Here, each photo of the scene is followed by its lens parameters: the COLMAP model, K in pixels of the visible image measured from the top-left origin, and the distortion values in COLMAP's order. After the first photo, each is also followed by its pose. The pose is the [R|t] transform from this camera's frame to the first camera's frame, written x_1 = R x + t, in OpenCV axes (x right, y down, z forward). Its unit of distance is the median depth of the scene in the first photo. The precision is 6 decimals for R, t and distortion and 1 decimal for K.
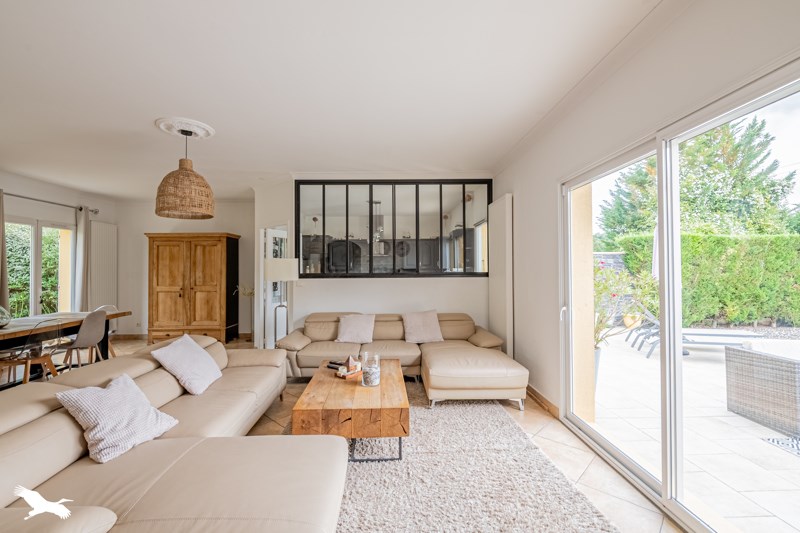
lens RADIAL K [[330.5, 0, 419.1], [0, 330.5, 262.4], [0, 0, 1]] dist [-0.005362, -0.001602]
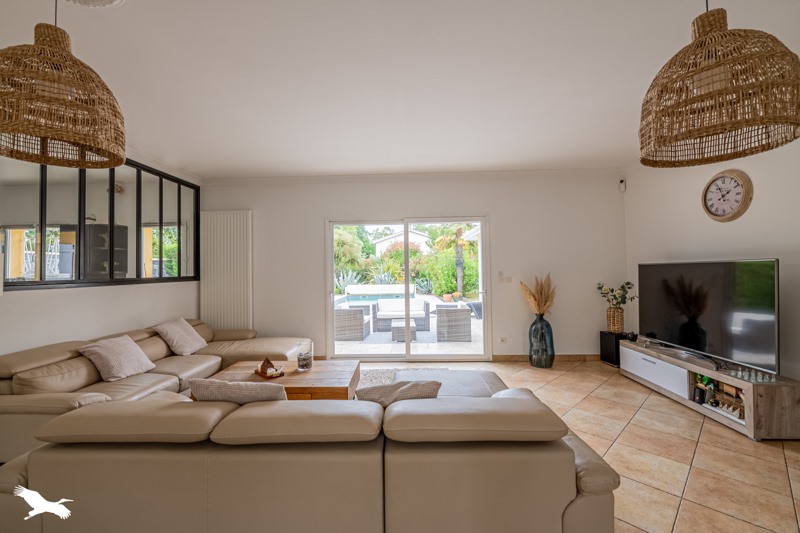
lens RADIAL K [[330.5, 0, 398.9], [0, 330.5, 261.9], [0, 0, 1]] dist [-0.005362, -0.001602]
pose [[0.047978, 0.030119, 0.998394, -0.452567], [-0.005350, 0.999539, -0.029896, 0.006871], [-0.998834, -0.003907, 0.048117, 0.187132]]
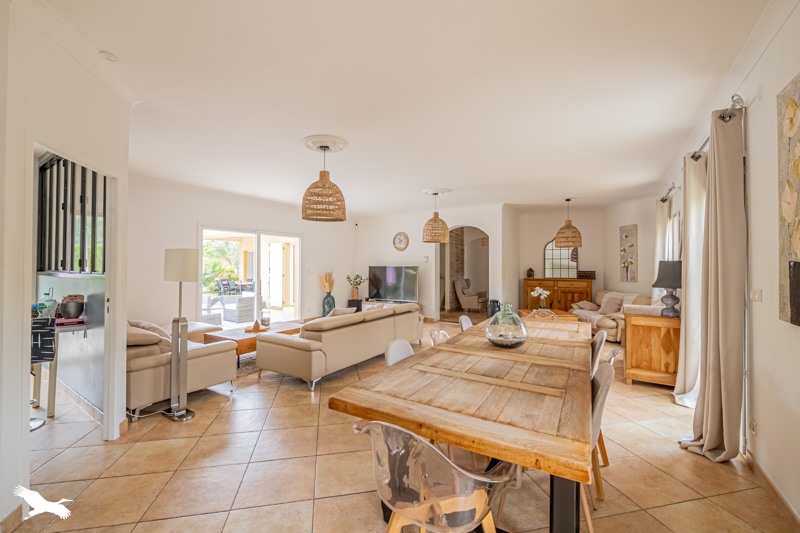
lens RADIAL K [[330.5, 0, 395.9], [0, 330.5, 265.7], [0, 0, 1]] dist [-0.005362, -0.001602]
pose [[-0.828717, 0.009285, 0.559591, -0.623866], [-0.005590, 0.999675, -0.024866, 0.018334], [-0.559640, -0.023735, -0.828396, 0.695463]]
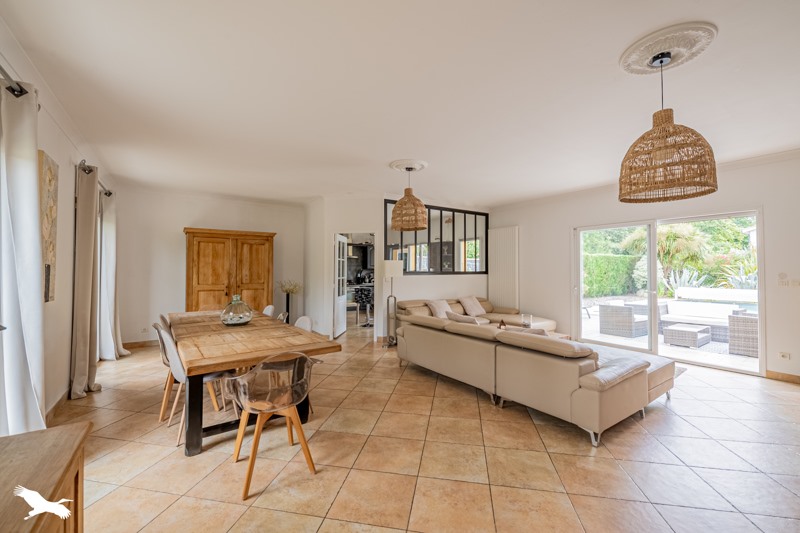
lens RADIAL K [[330.5, 0, 387.4], [0, 330.5, 264.5], [0, 0, 1]] dist [-0.005362, -0.001602]
pose [[0.847267, 0.016003, 0.530926, -0.603970], [-0.018954, 0.999820, 0.000111, 0.002788], [-0.530829, -0.010157, 0.847418, -0.057257]]
